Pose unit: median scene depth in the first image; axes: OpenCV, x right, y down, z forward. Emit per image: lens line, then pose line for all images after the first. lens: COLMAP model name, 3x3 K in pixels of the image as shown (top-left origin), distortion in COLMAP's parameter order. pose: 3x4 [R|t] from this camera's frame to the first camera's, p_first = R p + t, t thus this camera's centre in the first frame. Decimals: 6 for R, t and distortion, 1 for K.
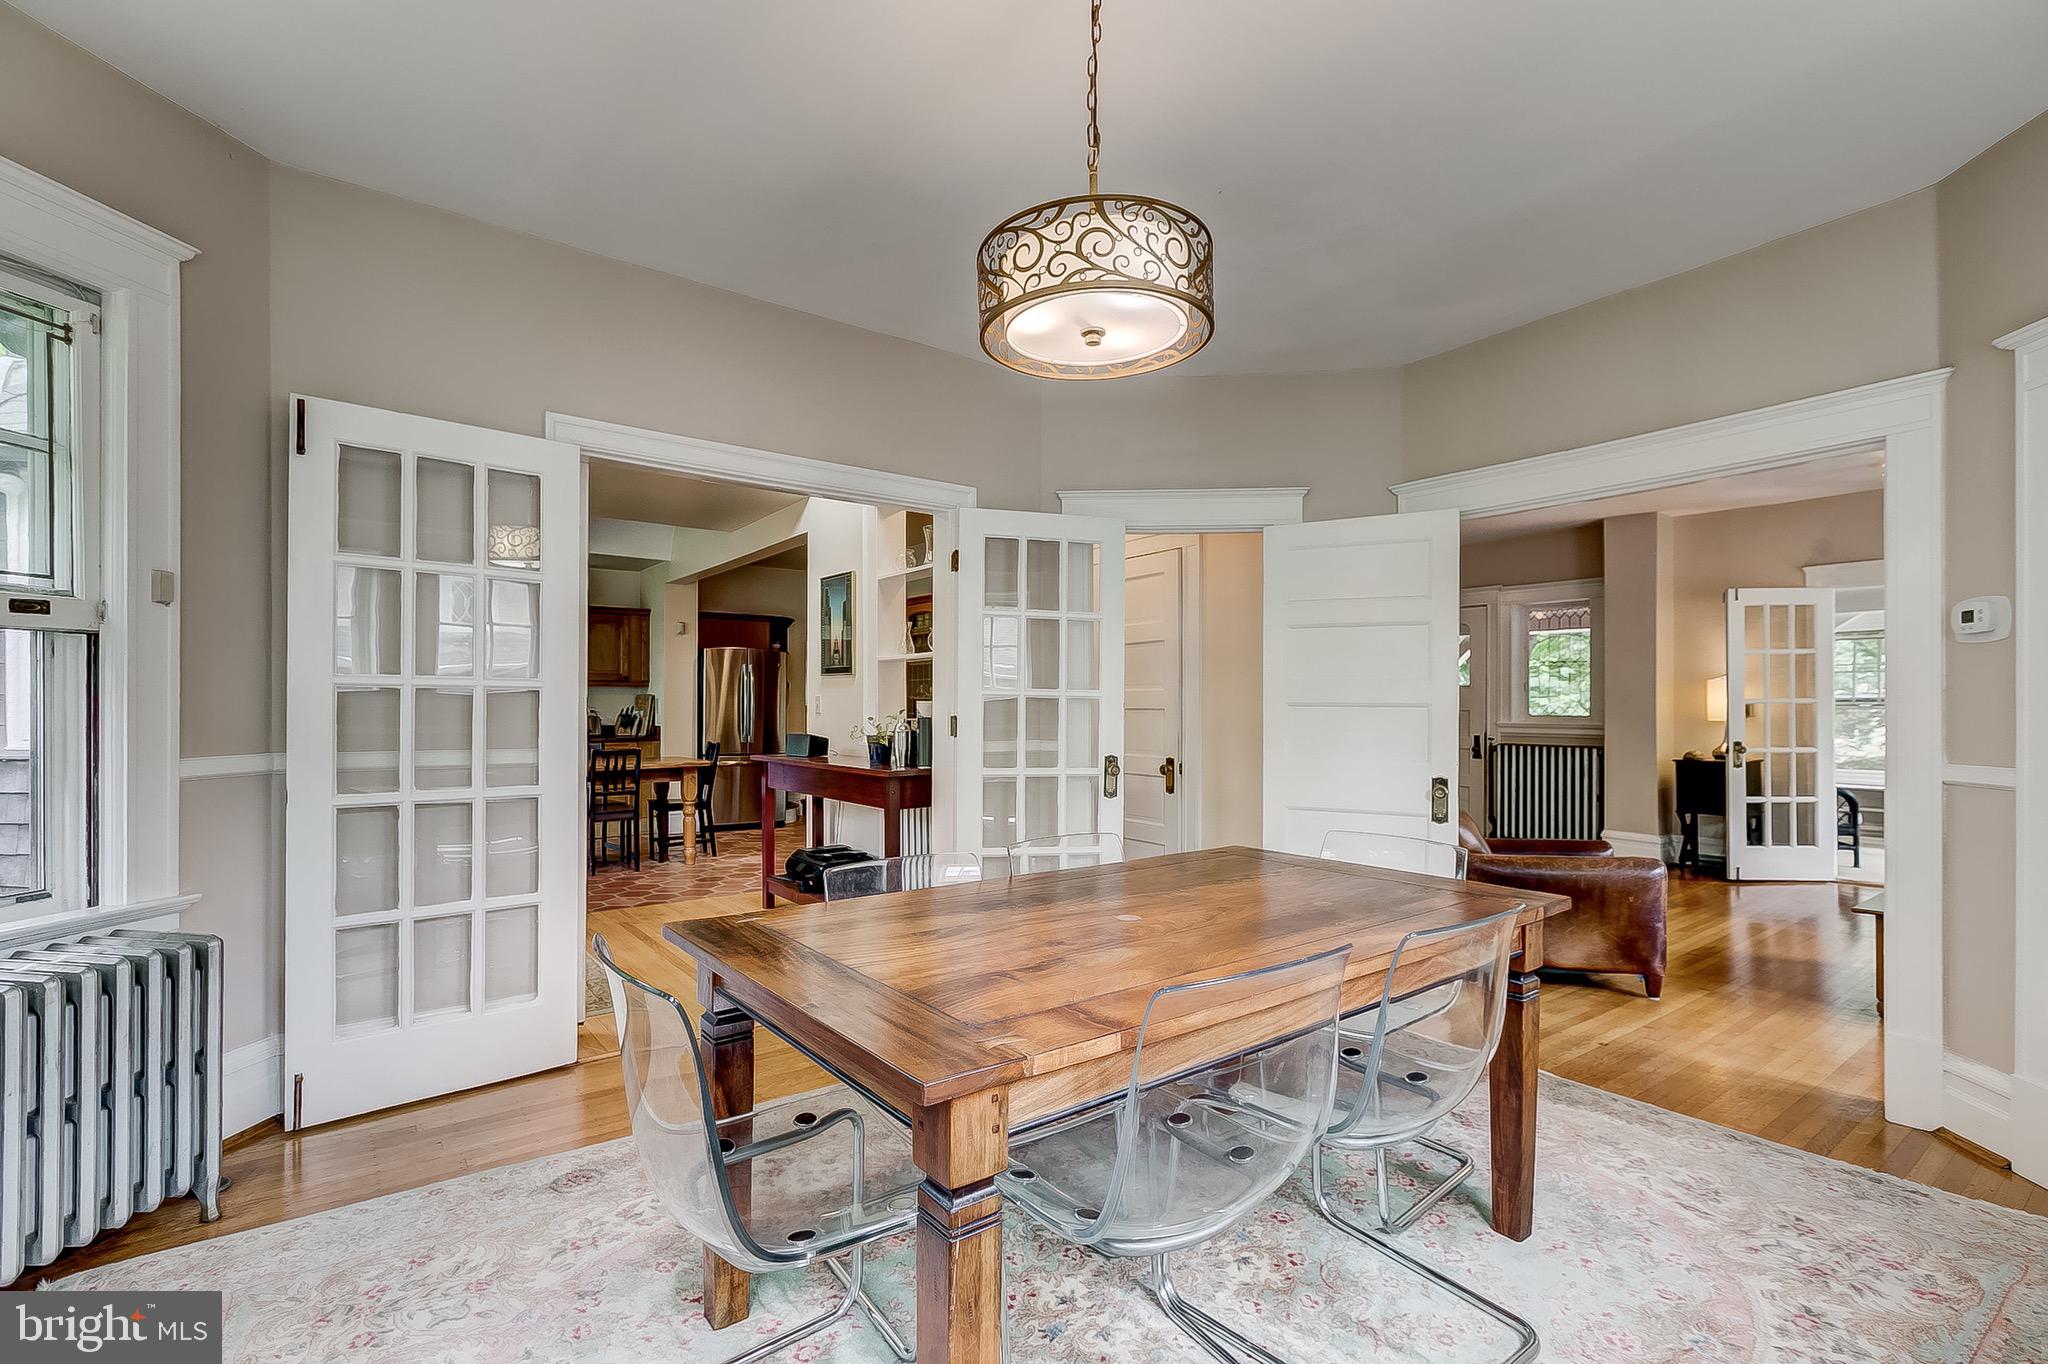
lens RADIAL K [[937.1, 0, 1013.3], [0, 937.1, 695.1], [0, 0, 1]] dist [0.001667, 0.000769]
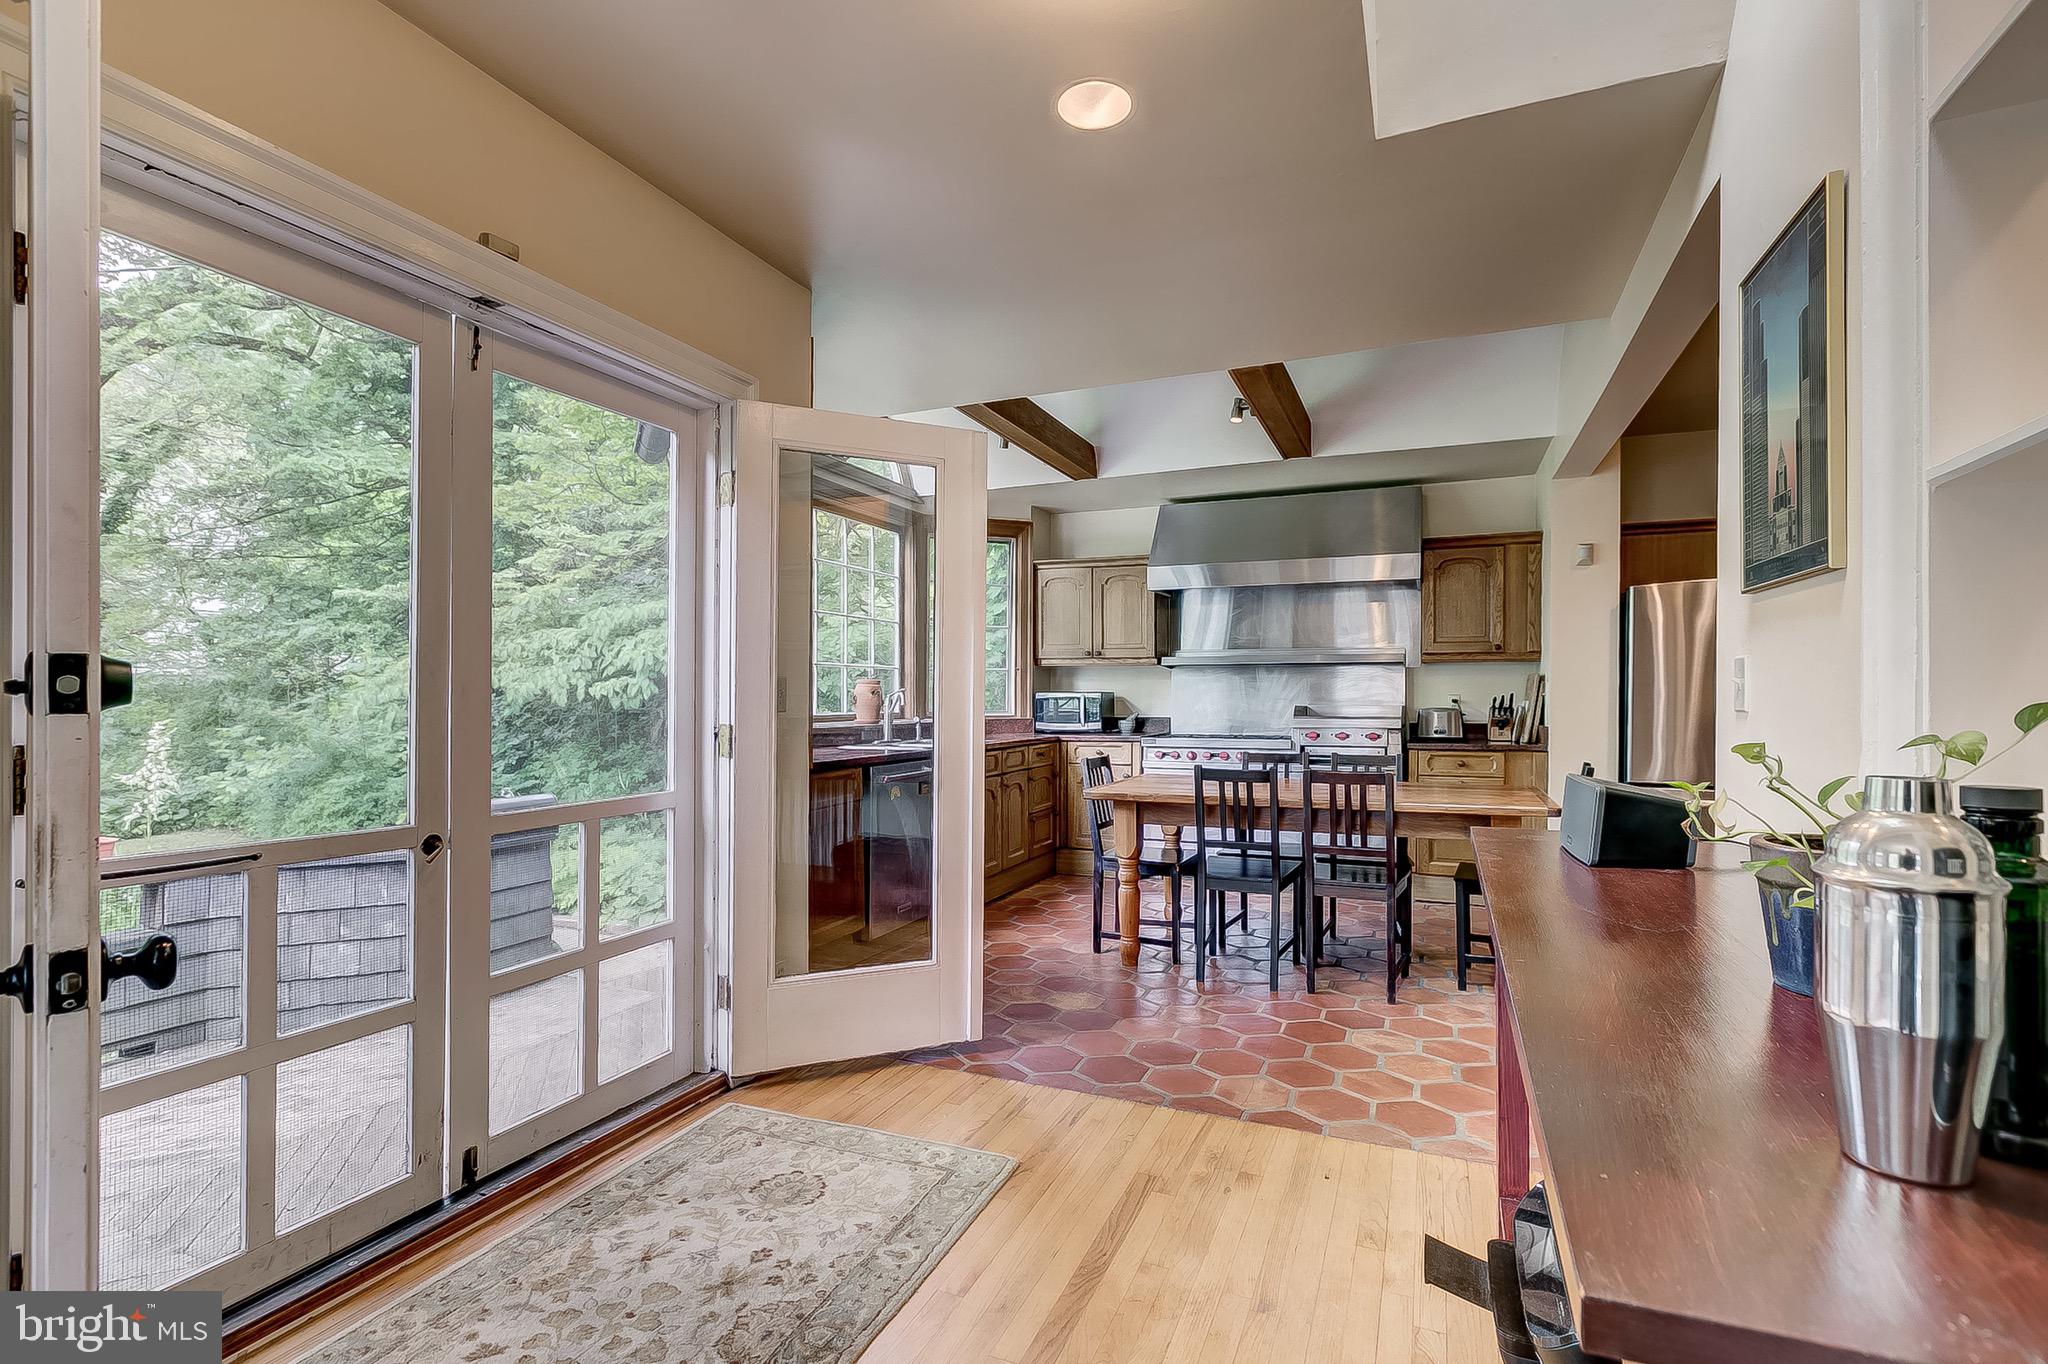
lens RADIAL K [[952.1, 0, 1025.2], [0, 952.1, 691.2], [0, 0, 1]] dist [0.000561, 0.000234]
pose [[0.497371, -0.003754, -0.867530, -0.080662], [0.011020, 0.999937, 0.001991, 0.018016], [0.867468, -0.010550, 0.497382, 1.231177]]
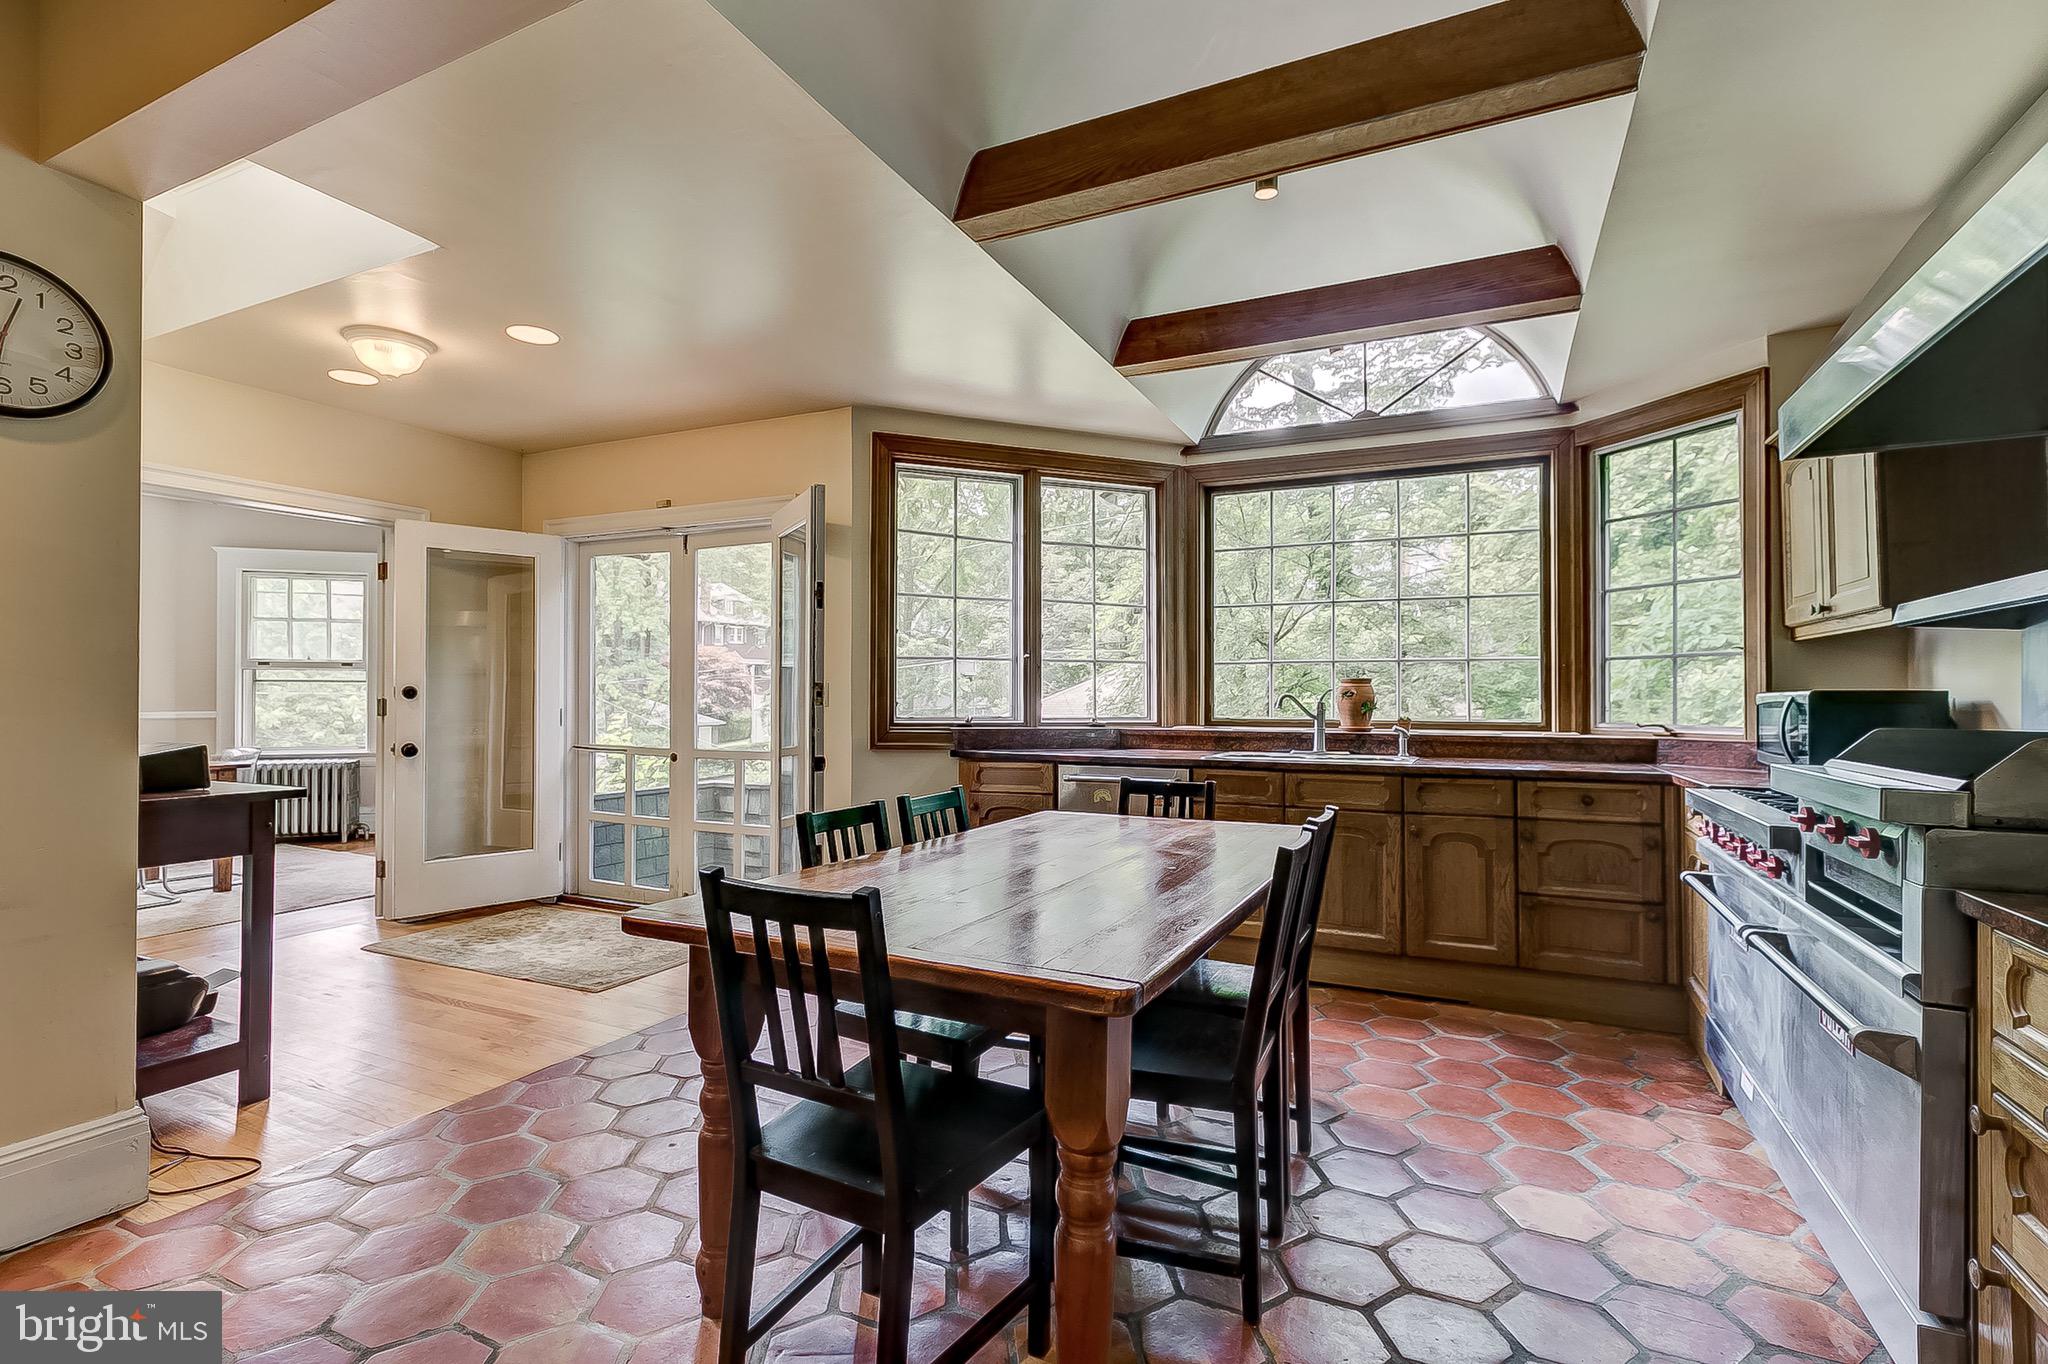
lens RADIAL K [[934.4, 0, 1045.4], [0, 934.4, 684.4], [0, 0, 1]] dist [-0.001663, 0.000030]
pose [[-0.886725, -0.008287, -0.462223, -0.684790], [0.003240, 0.999703, -0.024139, 0.039733], [0.462286, -0.022903, -0.886435, 2.920608]]
